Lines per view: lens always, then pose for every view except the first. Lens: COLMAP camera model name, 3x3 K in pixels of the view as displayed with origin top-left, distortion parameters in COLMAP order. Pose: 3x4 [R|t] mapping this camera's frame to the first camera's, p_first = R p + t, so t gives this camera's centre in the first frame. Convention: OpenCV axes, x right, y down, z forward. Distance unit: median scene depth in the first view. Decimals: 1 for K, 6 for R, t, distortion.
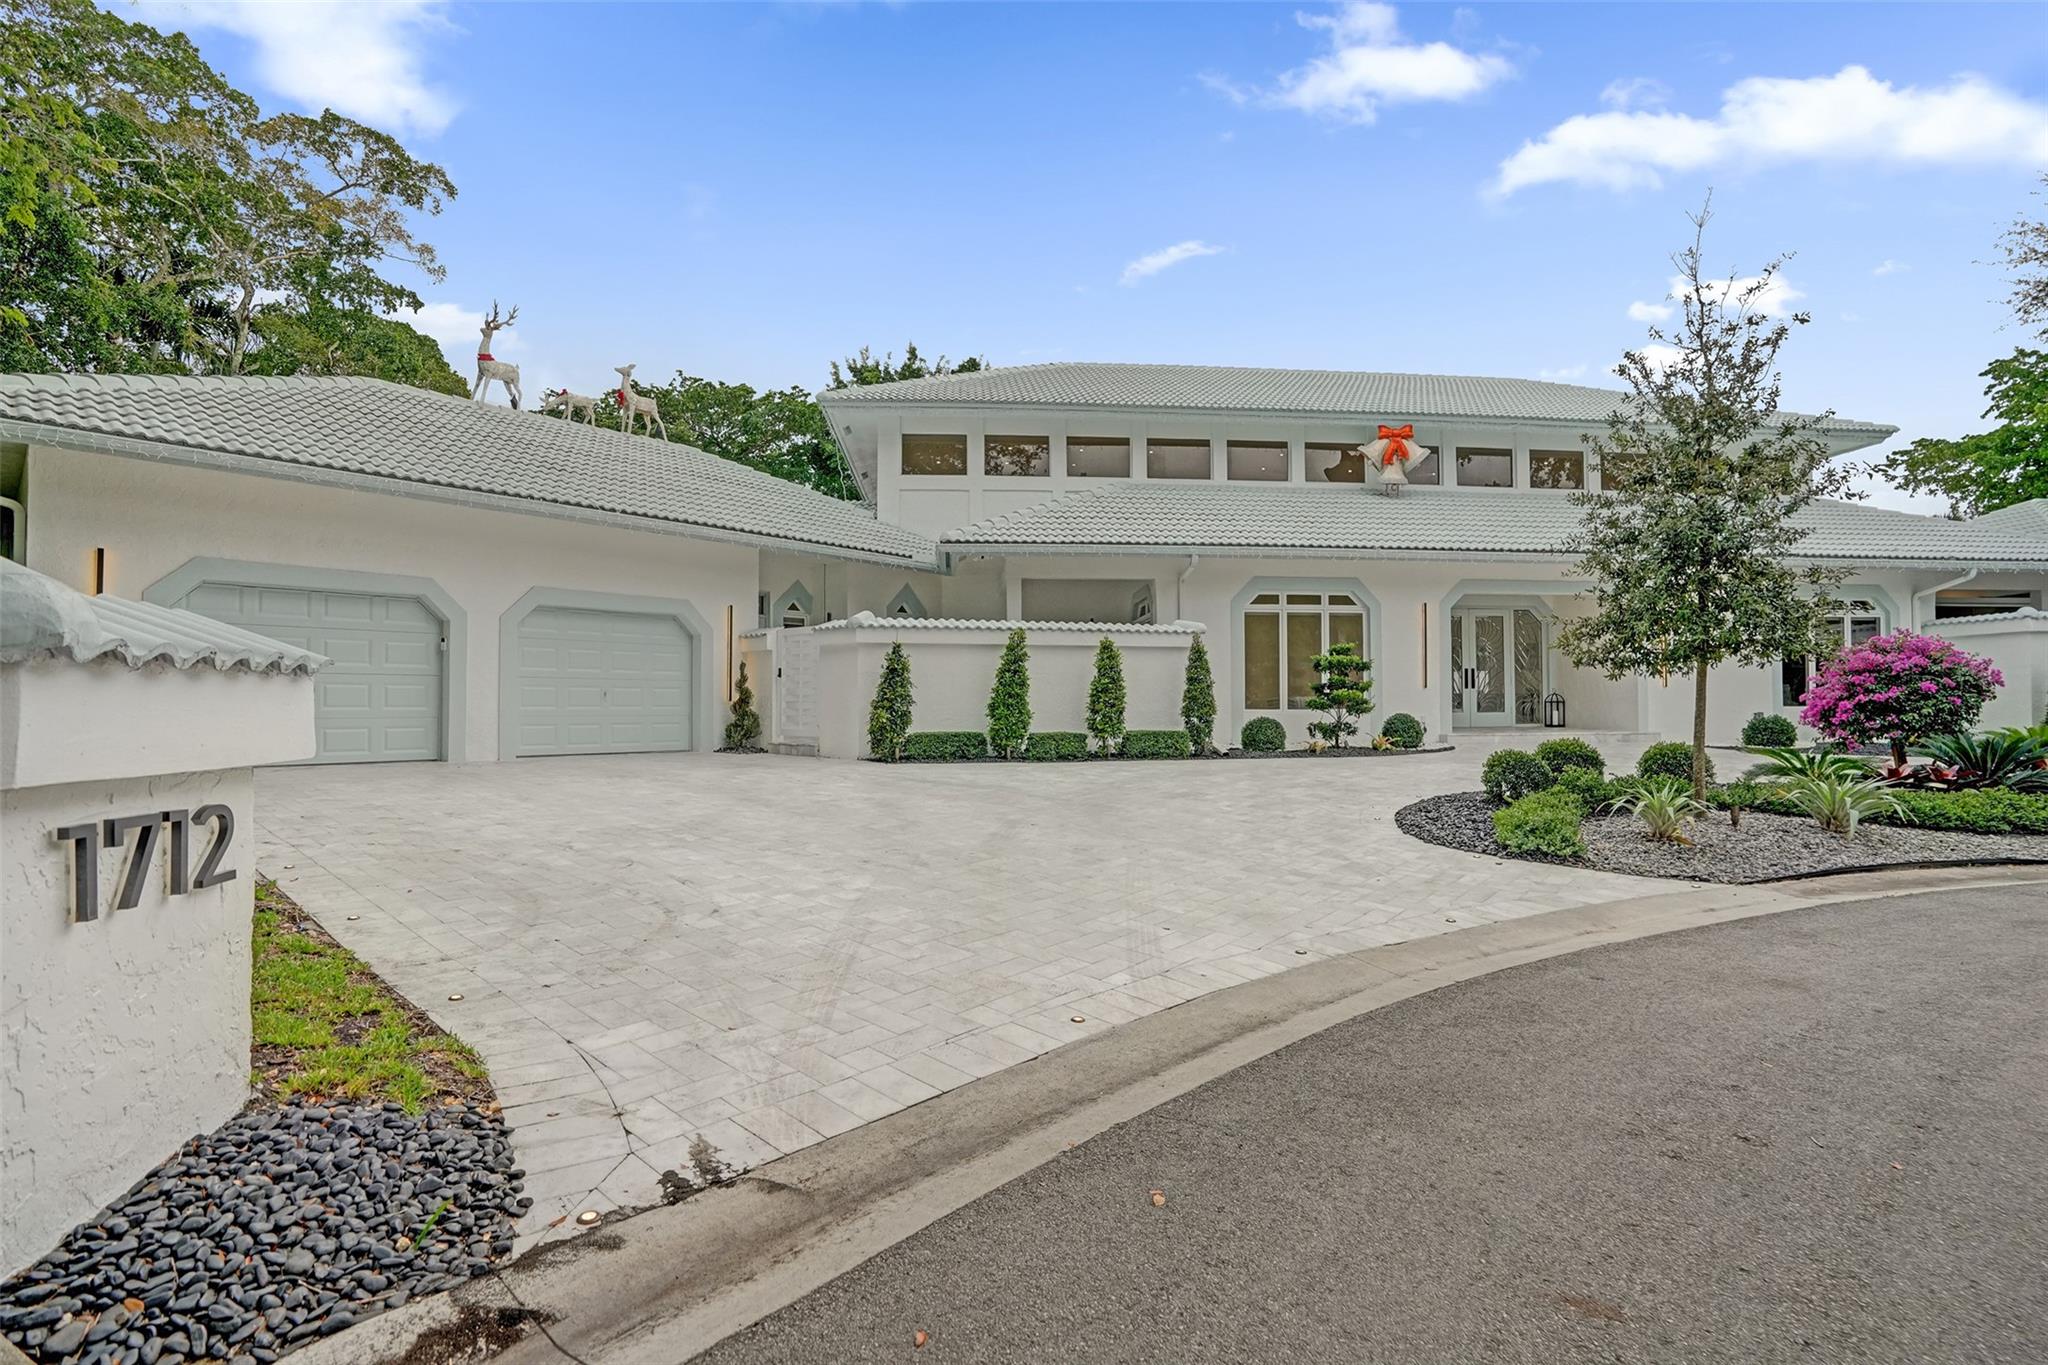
lens RADIAL K [[918.9, 0, 1017.8], [0, 918.9, 672.1], [0, 0, 1]] dist [-0.003260, 0.000286]
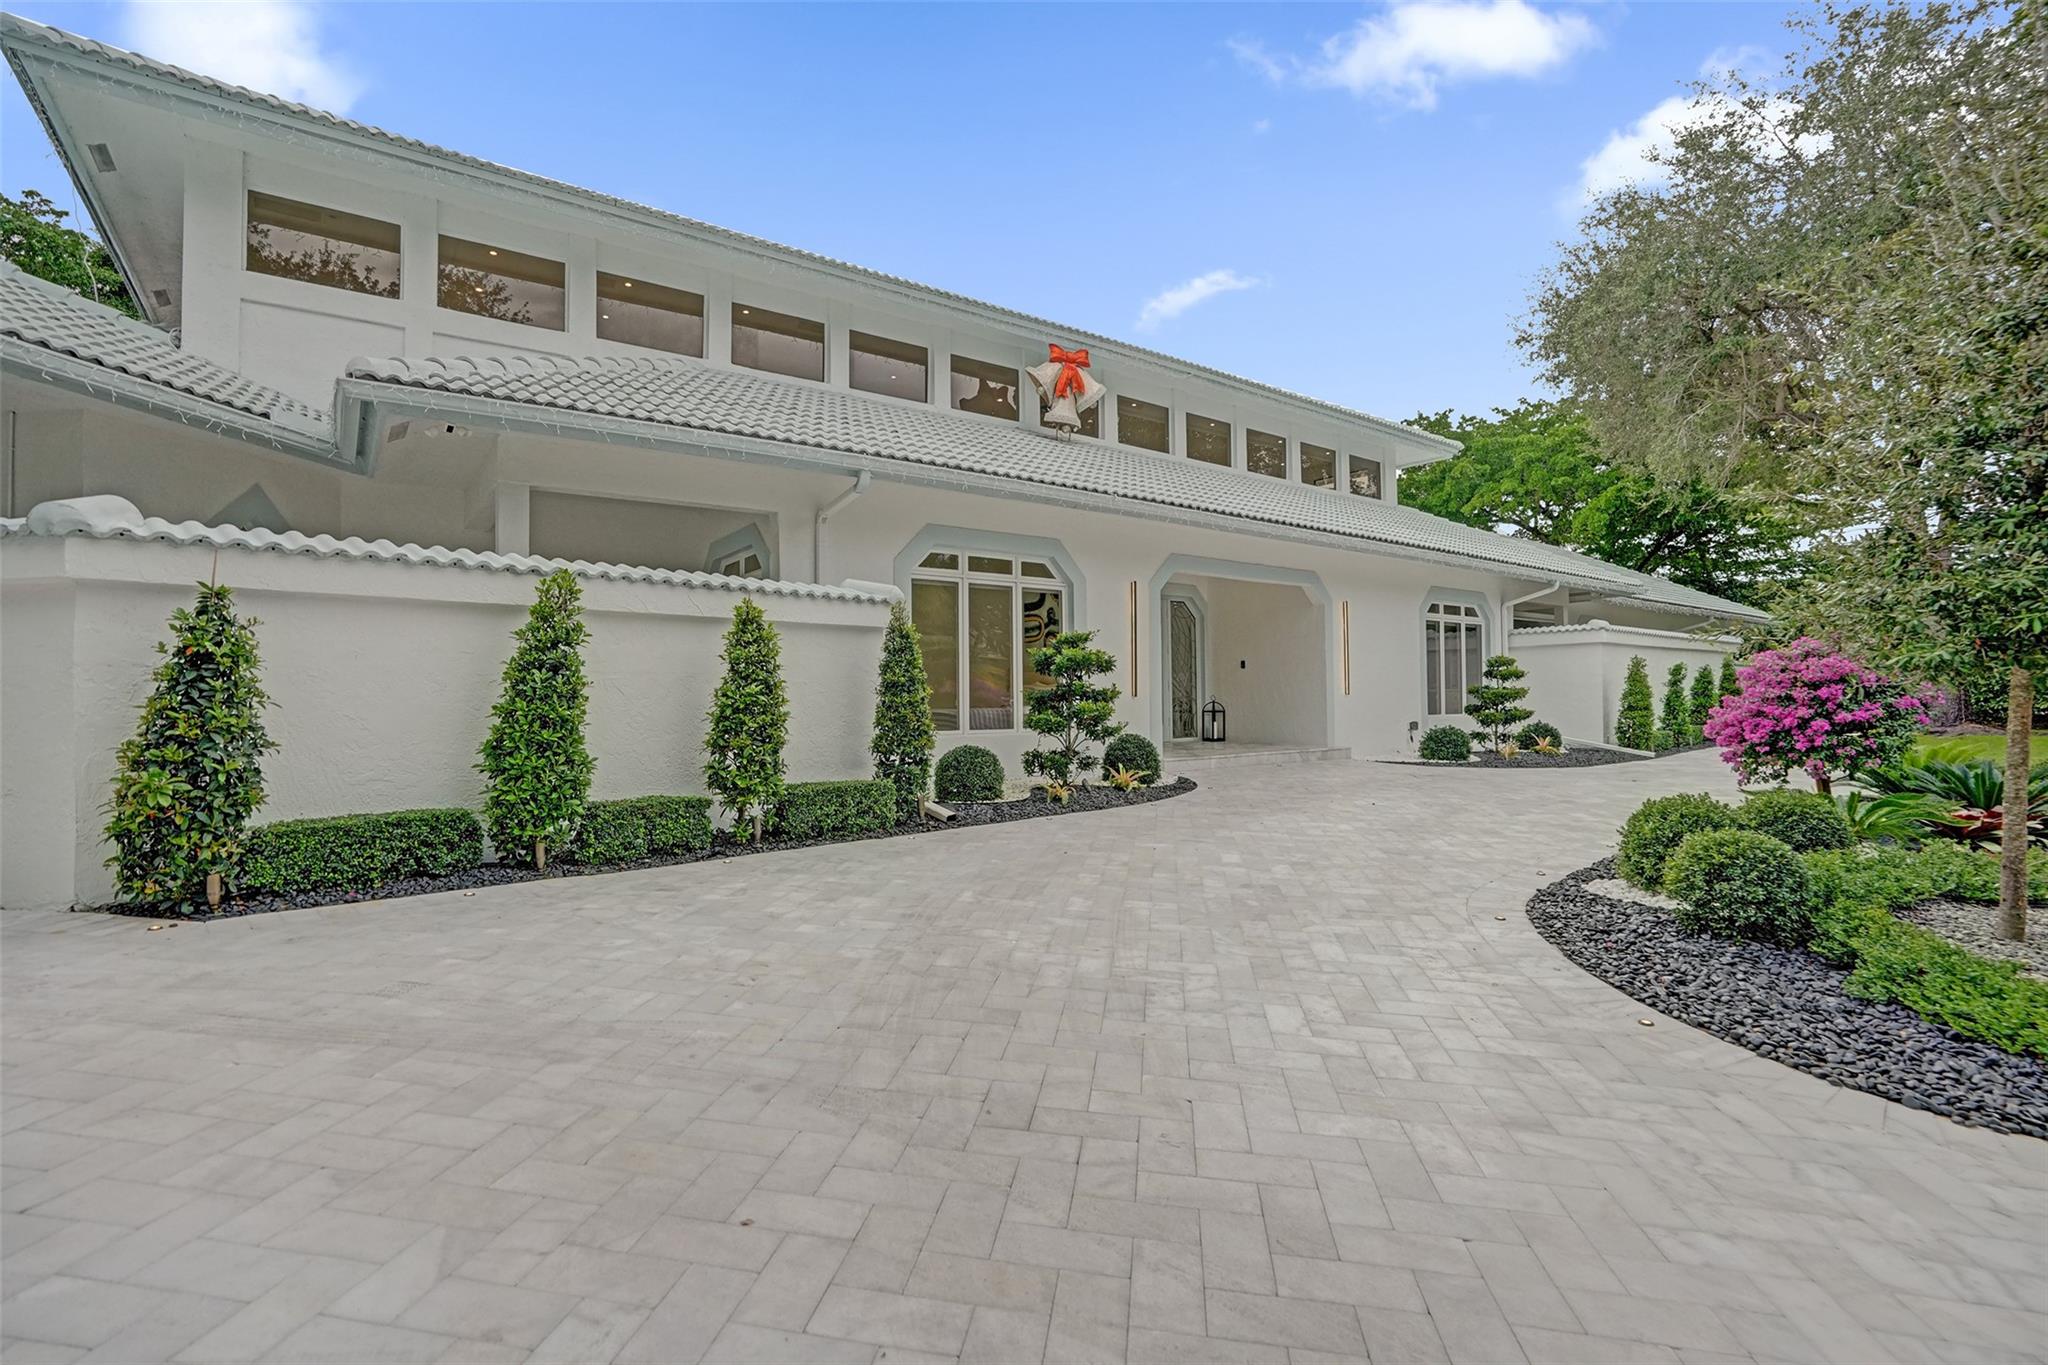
lens RADIAL K [[942.6, 0, 995.0], [0, 942.6, 681.9], [0, 0, 1]] dist [-0.046685, 0.023475]
pose [[0.852795, 0.005762, 0.522214, -0.054851], [-0.012486, 0.999878, 0.009359, -0.000335], [-0.522097, -0.014502, 0.852763, 0.496976]]
